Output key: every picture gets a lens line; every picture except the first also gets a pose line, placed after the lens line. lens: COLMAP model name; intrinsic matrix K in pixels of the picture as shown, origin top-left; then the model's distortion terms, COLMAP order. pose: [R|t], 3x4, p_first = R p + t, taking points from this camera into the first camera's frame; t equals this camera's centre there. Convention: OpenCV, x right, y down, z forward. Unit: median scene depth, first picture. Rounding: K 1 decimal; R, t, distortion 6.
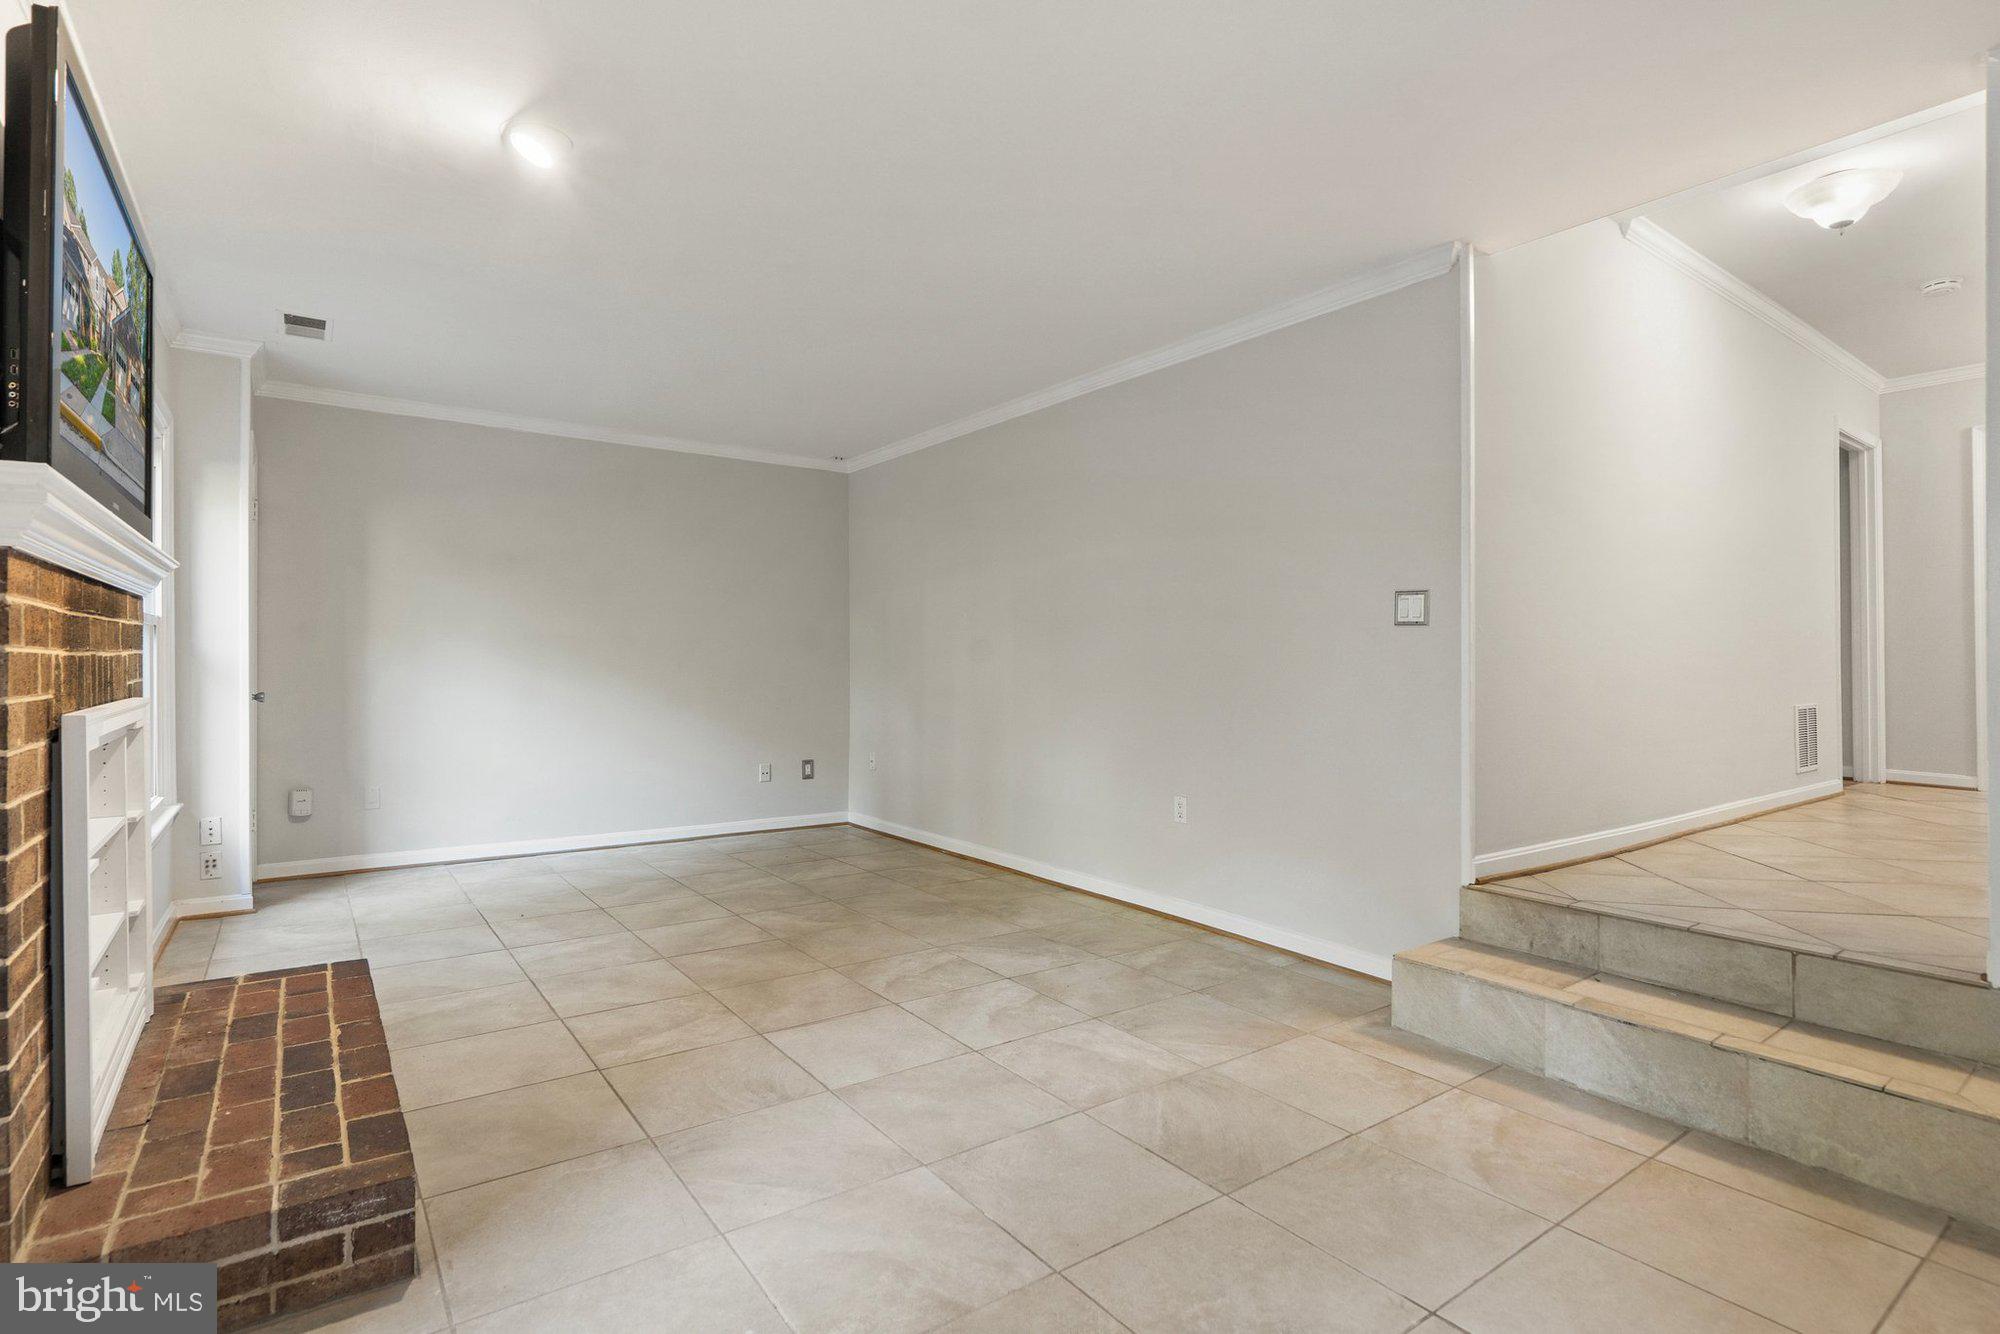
lens RADIAL K [[972.4, 0, 1000.0], [0, 972.4, 667.0], [0, 0, 1]] dist [-0.002075, 0.000046]
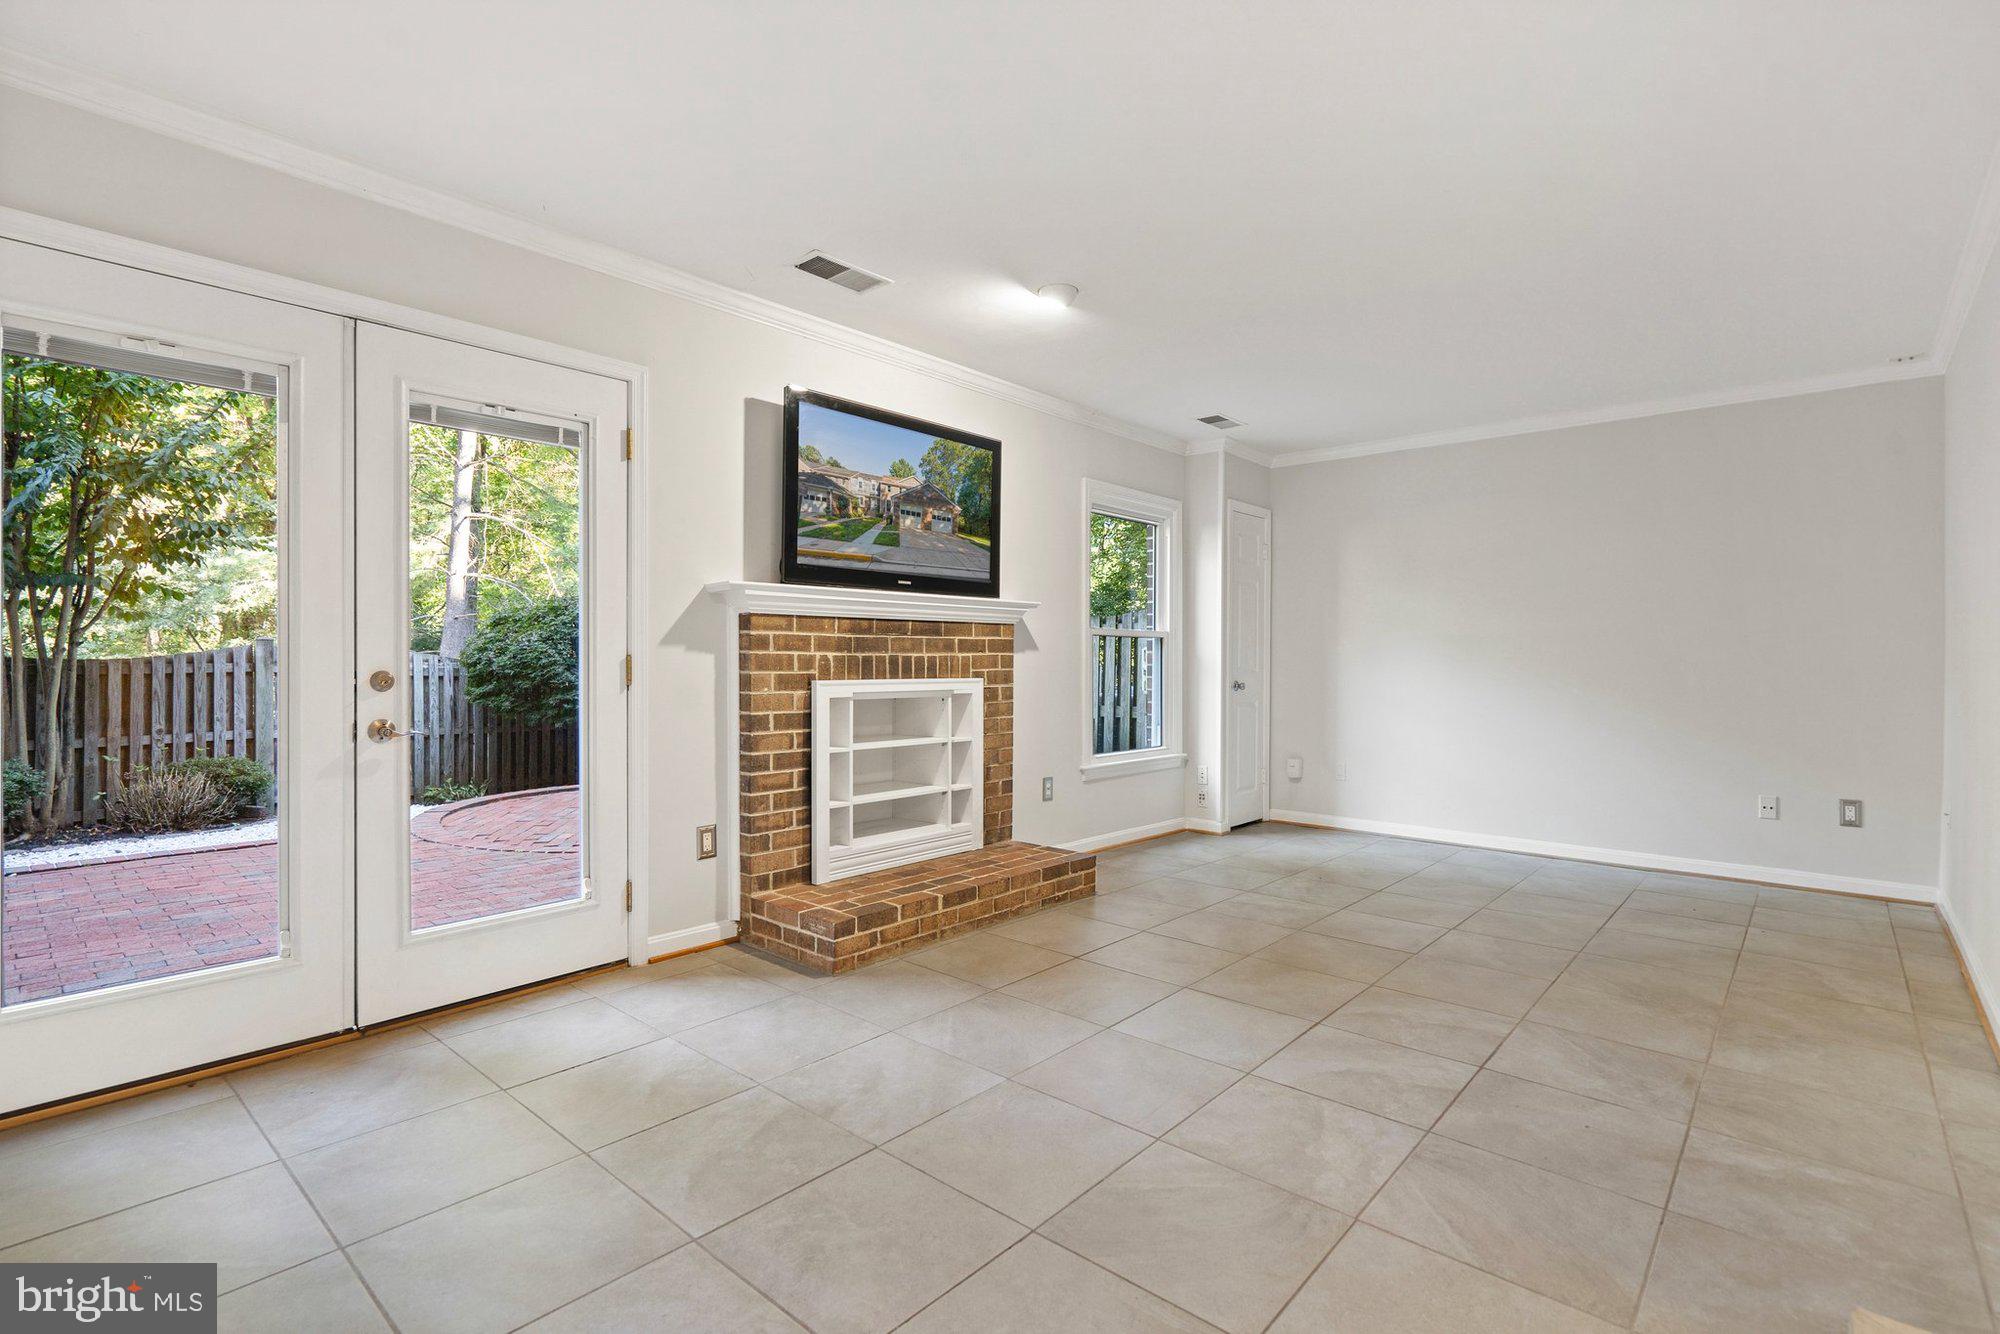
lens RADIAL K [[935.7, 0, 987.9], [0, 935.7, 642.4], [0, 0, 1]] dist [-0.001492, 0.001002]
pose [[0.213071, -0.022391, -0.976780, 0.654916], [-0.006322, 0.999685, -0.024295, 0.001571], [0.977016, 0.011351, 0.212862, 0.448637]]
